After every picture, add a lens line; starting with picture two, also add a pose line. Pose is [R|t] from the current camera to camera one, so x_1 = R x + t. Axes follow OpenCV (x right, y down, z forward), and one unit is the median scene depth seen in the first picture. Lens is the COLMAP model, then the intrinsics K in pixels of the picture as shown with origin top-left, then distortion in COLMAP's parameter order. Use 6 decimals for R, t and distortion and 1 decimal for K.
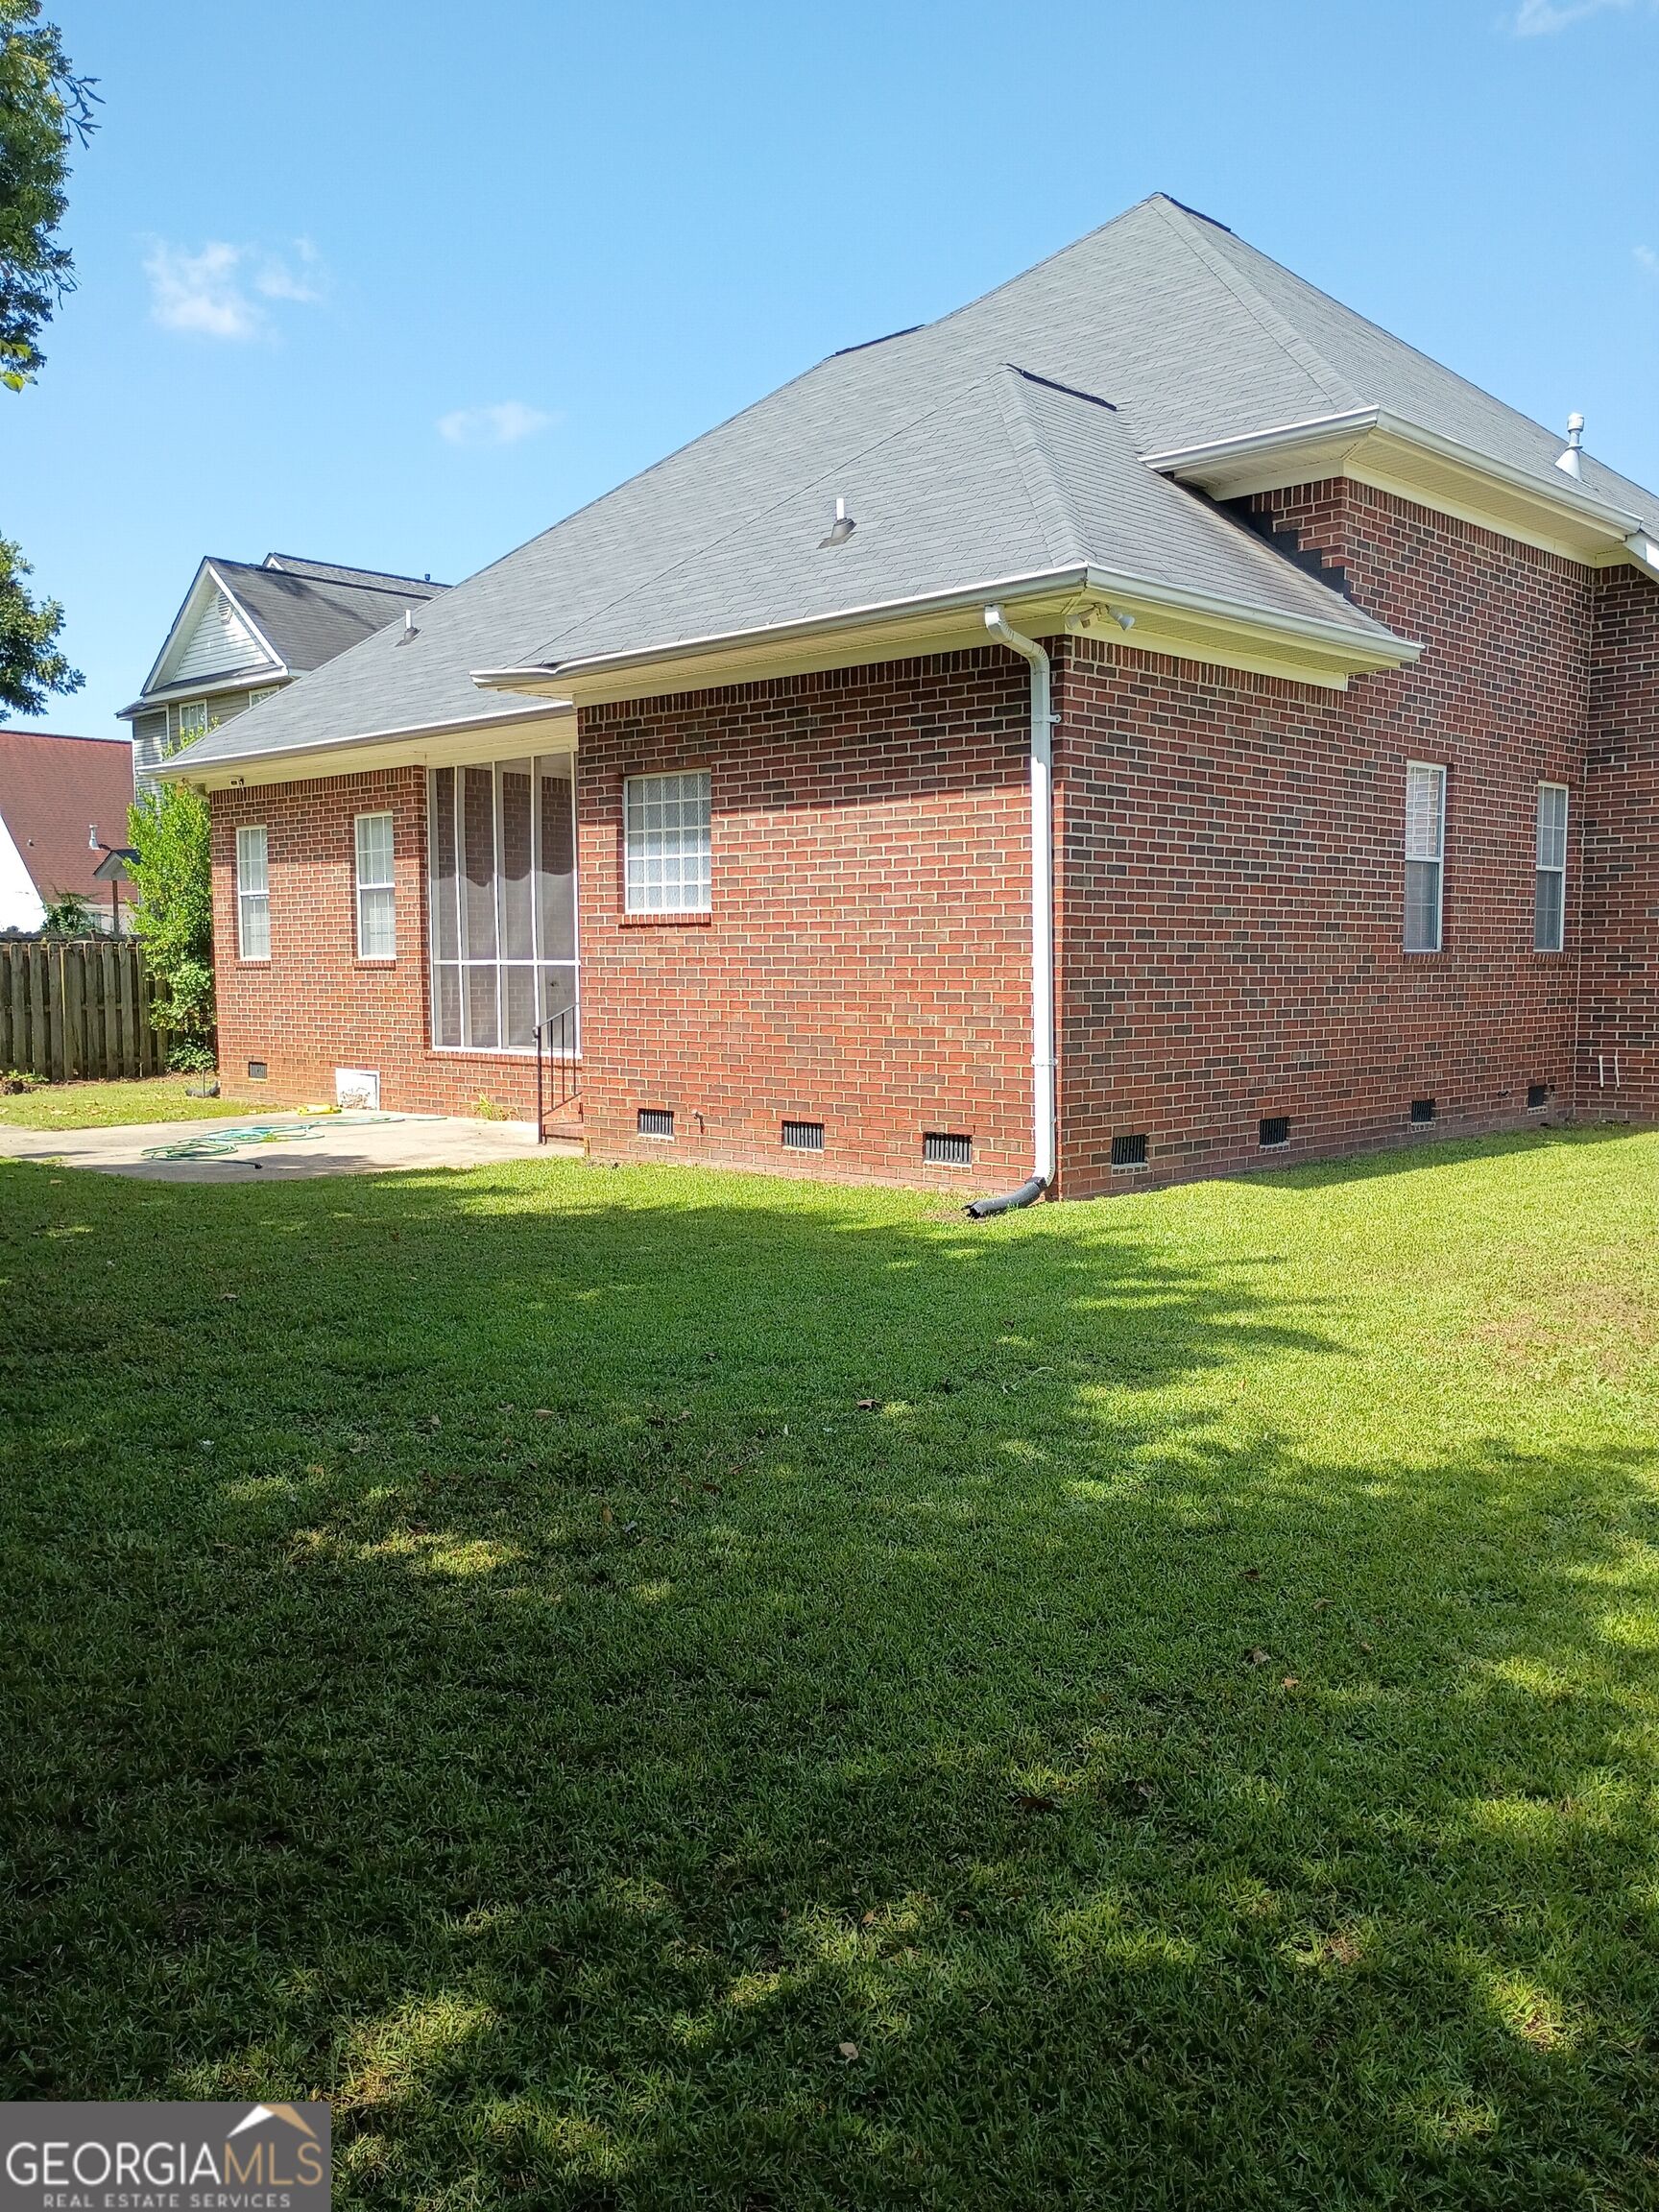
lens RADIAL K [[1848.2, 0, 829.5], [0, 1848.2, 1106.0], [0, 0, 1]] dist [0.059806, -0.064801]
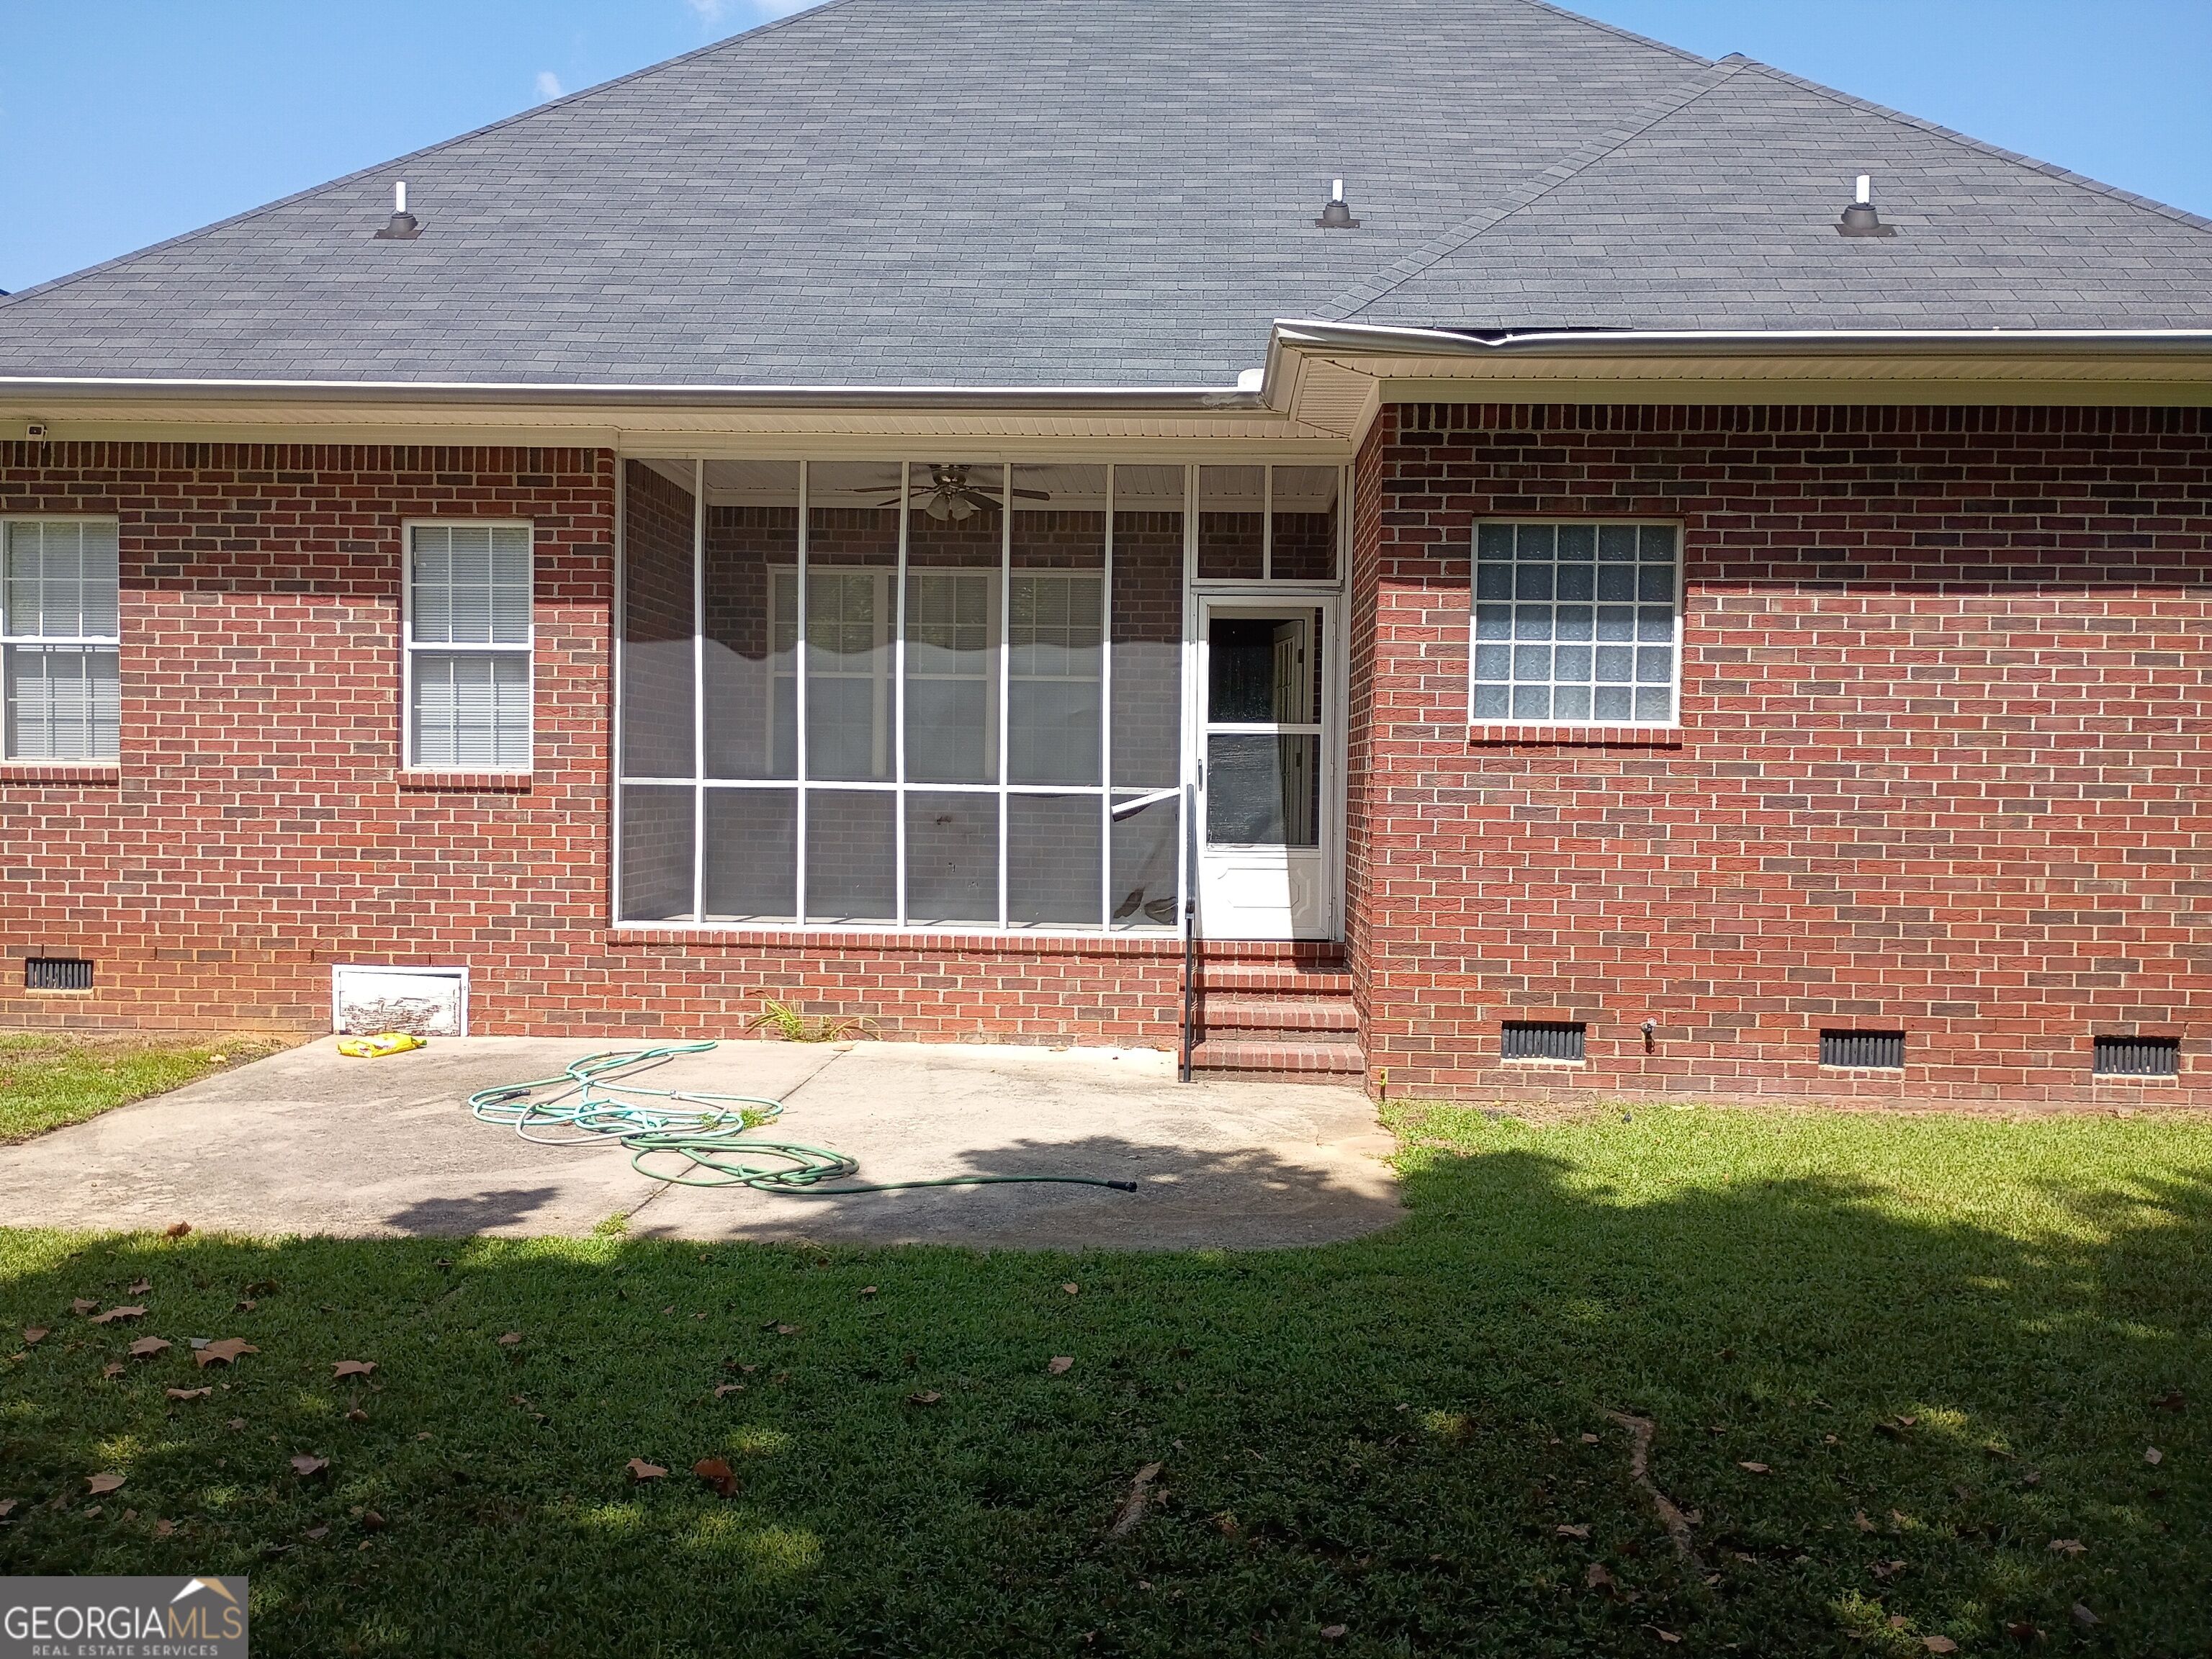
lens RADIAL K [[1848.2, 0, 1106.0], [0, 1848.2, 829.5], [0, 0, 1]] dist [0.059806, -0.064801]
pose [[0.752717, -0.004036, 0.658332, -0.587157], [0.032351, 0.999000, -0.030864, -0.046415], [-0.657549, 0.044530, 0.752095, 0.542886]]
